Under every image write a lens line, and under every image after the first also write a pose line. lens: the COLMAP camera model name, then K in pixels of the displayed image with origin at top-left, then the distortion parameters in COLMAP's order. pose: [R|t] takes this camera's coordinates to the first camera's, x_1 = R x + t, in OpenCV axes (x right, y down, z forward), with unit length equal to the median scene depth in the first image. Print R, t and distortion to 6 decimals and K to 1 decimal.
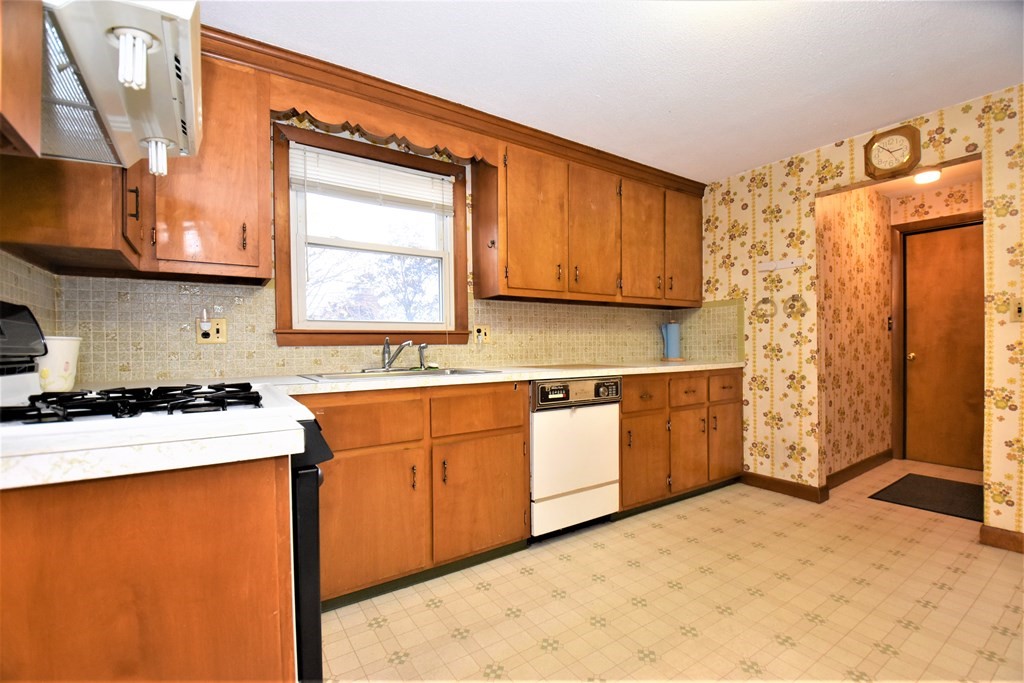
lens RADIAL K [[450.2, 0, 500.3], [0, 450.2, 352.5], [0, 0, 1]] dist [0.026347, -0.032043]
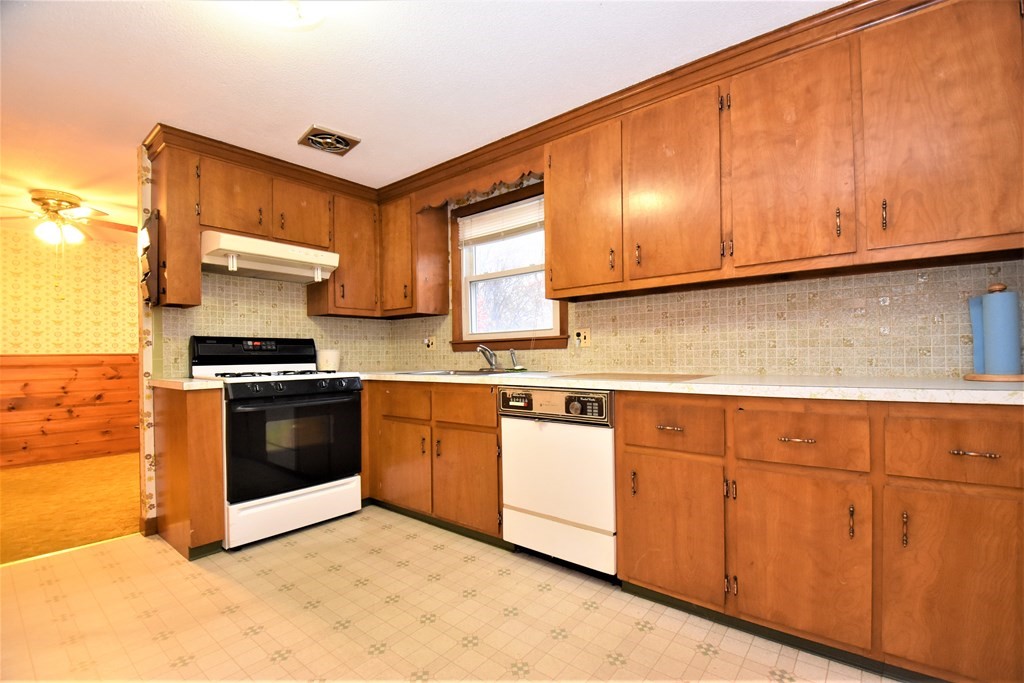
lens RADIAL K [[450.2, 0, 500.3], [0, 450.2, 352.5], [0, 0, 1]] dist [0.026347, -0.032043]
pose [[0.290356, -0.000383, -0.956919, 0.961348], [-0.001689, 0.999998, -0.000913, -0.010132], [0.956917, 0.001881, 0.290354, 0.646868]]
